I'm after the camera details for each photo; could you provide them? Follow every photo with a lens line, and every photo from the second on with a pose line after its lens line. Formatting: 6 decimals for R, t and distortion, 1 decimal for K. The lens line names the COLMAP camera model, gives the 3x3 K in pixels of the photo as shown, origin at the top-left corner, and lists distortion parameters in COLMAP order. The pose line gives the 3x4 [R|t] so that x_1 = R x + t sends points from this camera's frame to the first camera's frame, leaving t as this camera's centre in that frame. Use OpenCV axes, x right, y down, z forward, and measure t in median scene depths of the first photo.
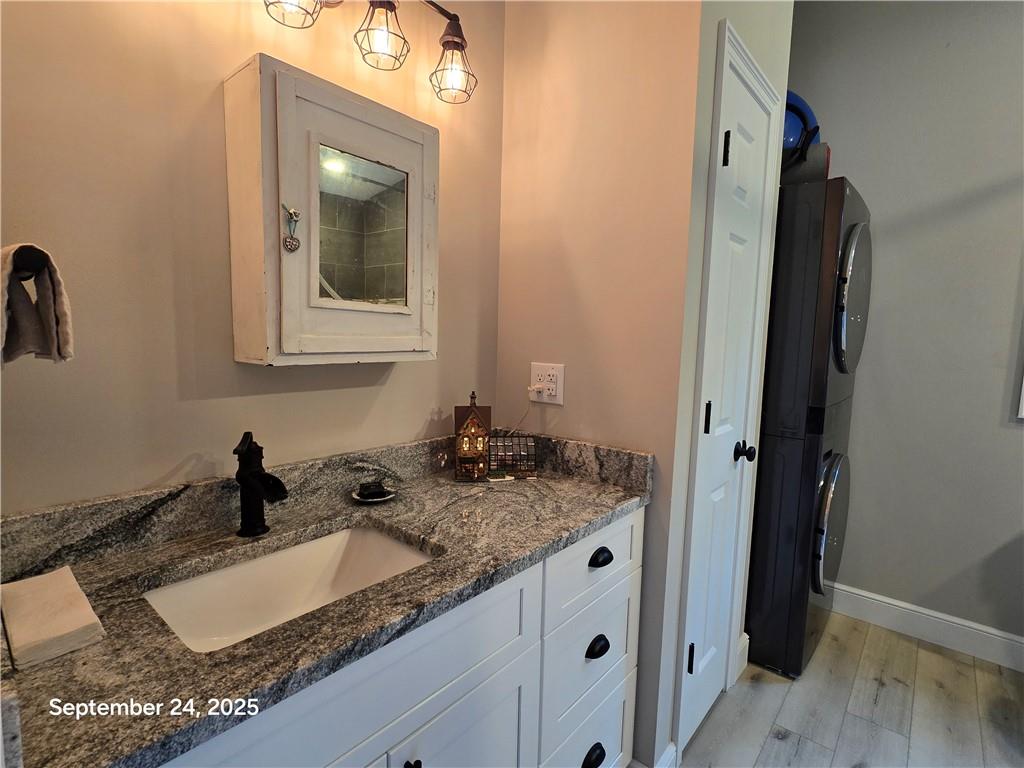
lens RADIAL K [[511.6, 0, 511.9], [0, 511.6, 386.1], [0, 0, 1]] dist [-0.006916, 0.002859]
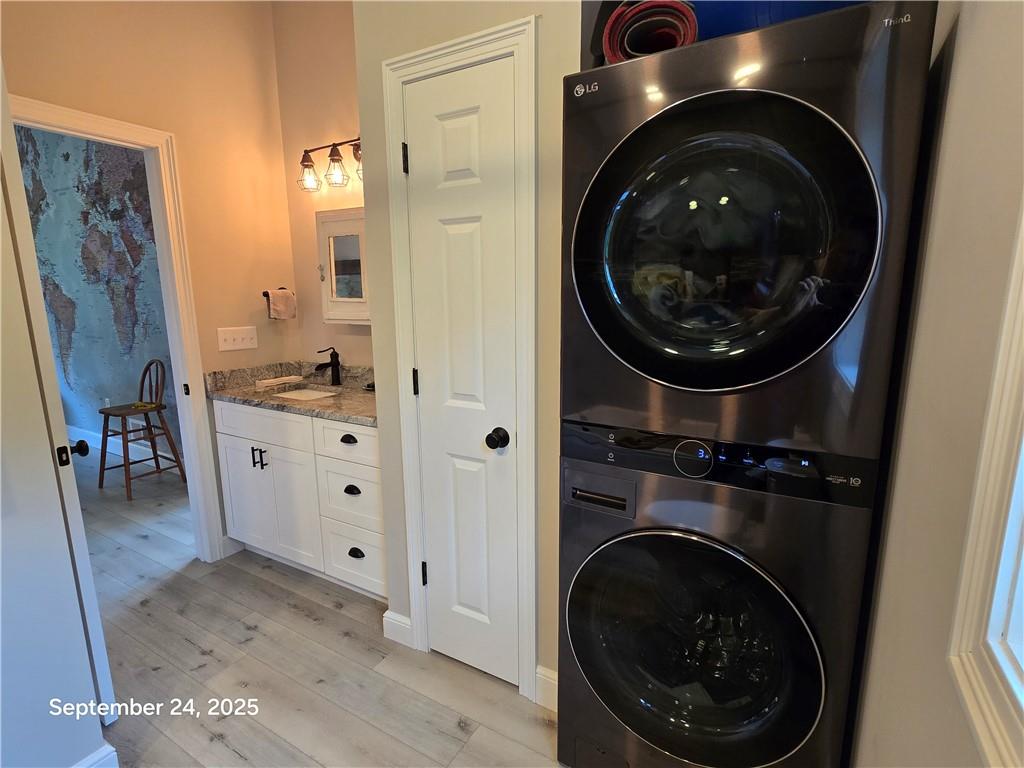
lens RADIAL K [[511.6, 0, 511.2], [0, 511.6, 385.1], [0, 0, 1]] dist [-0.006916, 0.002859]
pose [[0.172352, 0.149304, -0.973654, 2.097042], [-0.089575, 0.986726, 0.135453, -0.151040], [0.980954, 0.063869, 0.183438, 1.300333]]
